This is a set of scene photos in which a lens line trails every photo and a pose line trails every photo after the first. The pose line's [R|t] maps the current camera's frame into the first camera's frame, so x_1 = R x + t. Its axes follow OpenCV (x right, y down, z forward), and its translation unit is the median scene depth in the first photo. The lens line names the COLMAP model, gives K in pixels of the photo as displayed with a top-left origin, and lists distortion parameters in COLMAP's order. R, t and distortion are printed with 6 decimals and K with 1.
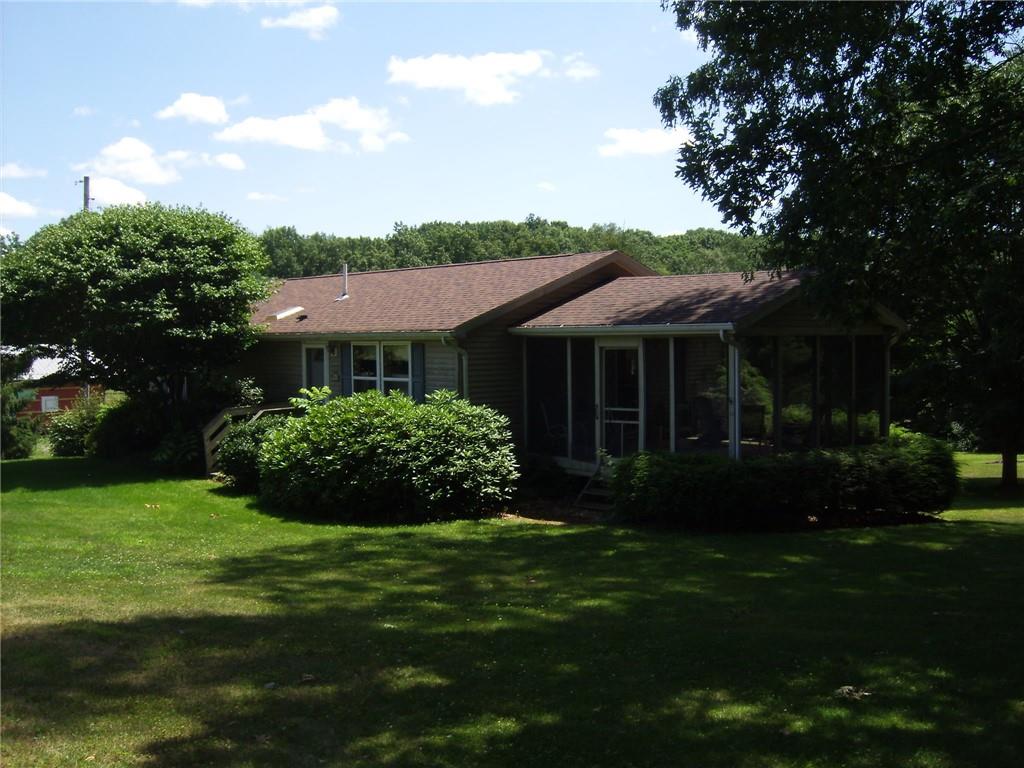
lens RADIAL K [[1060.2, 0, 514.9], [0, 1060.2, 383.8], [0, 0, 1]] dist [-0.095312, 0.000000]
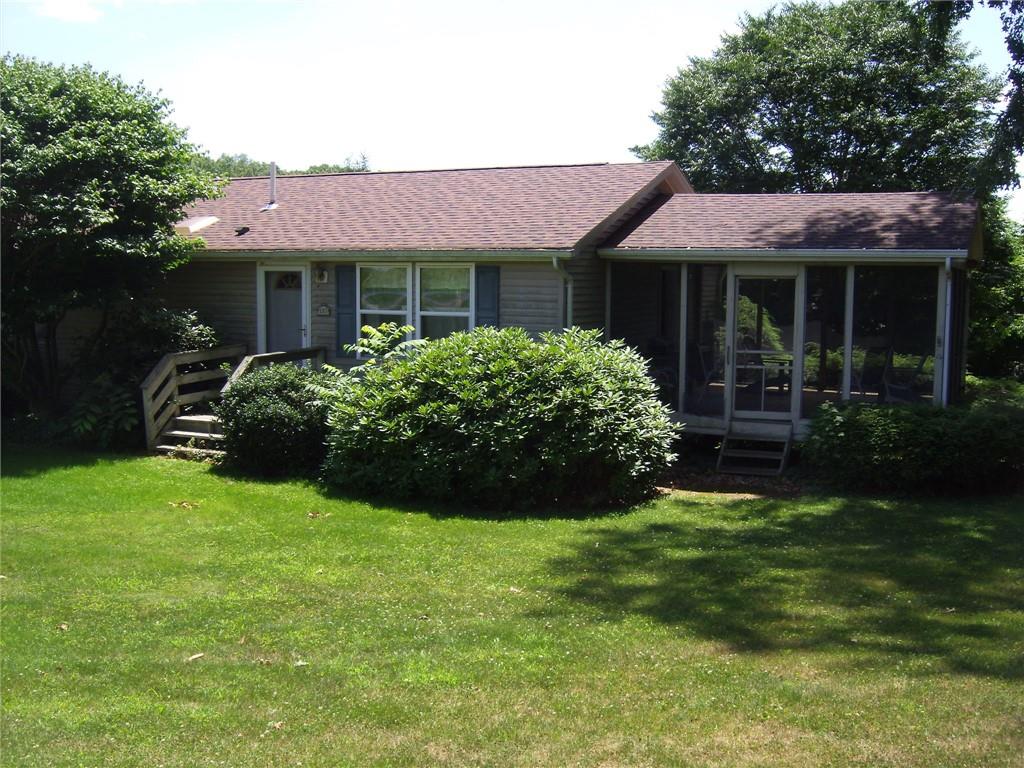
lens RADIAL K [[1060.2, 0, 510.4], [0, 1060.2, 385.6], [0, 0, 1]] dist [-0.095312, 0.000000]
pose [[0.928101, -0.018845, 0.371852, -0.342899], [-0.002592, 0.998367, 0.057067, 0.003554], [-0.372320, -0.053928, 0.926536, 0.277187]]
